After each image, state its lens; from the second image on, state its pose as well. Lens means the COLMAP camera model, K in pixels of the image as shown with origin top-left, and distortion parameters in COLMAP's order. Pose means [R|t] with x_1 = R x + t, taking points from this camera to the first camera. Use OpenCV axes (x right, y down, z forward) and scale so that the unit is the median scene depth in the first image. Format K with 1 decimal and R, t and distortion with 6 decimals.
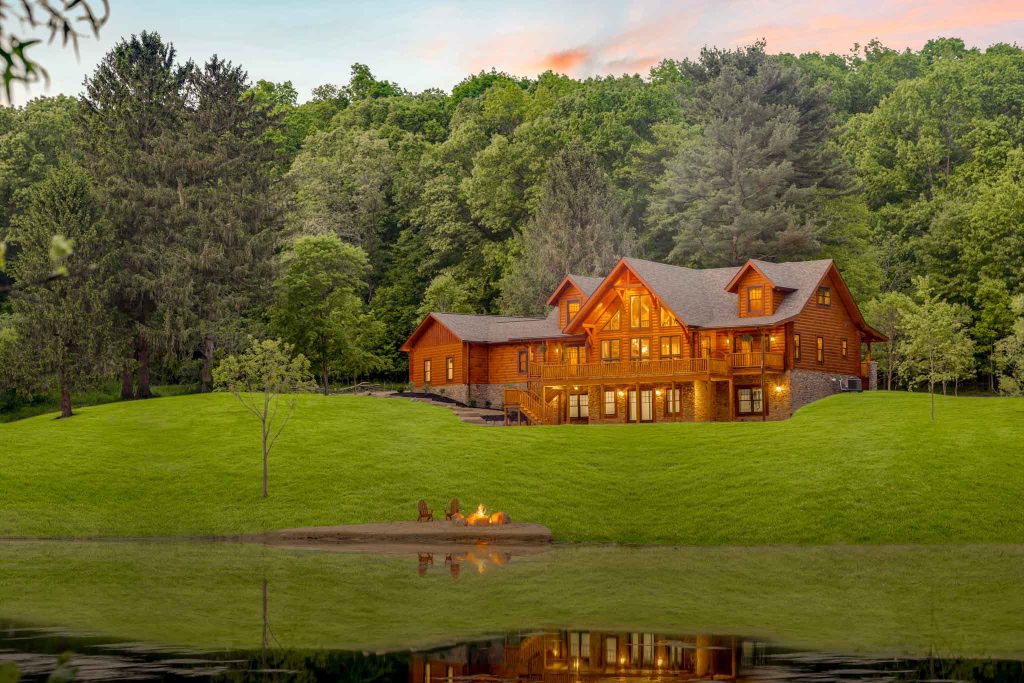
lens RADIAL K [[1994.1, 0, 512.0], [0, 1994.1, 341.5], [0, 0, 1]] dist [-0.052159, -0.045342]
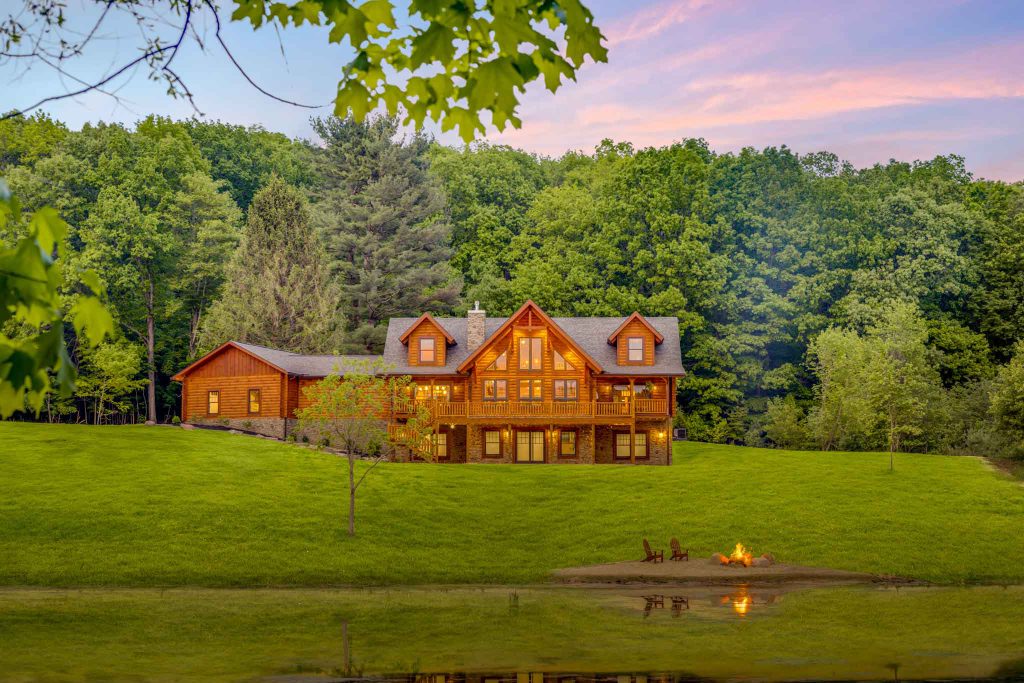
lens RADIAL K [[1669.7, 0, 512.0], [0, 1669.7, 341.5], [0, 0, 1]] dist [0.004464, 0.072986]
pose [[0.824490, 0.069441, 0.561600, -0.423007], [-0.046924, 0.997414, -0.054440, 0.025447], [-0.563928, 0.018533, 0.825616, 0.299982]]
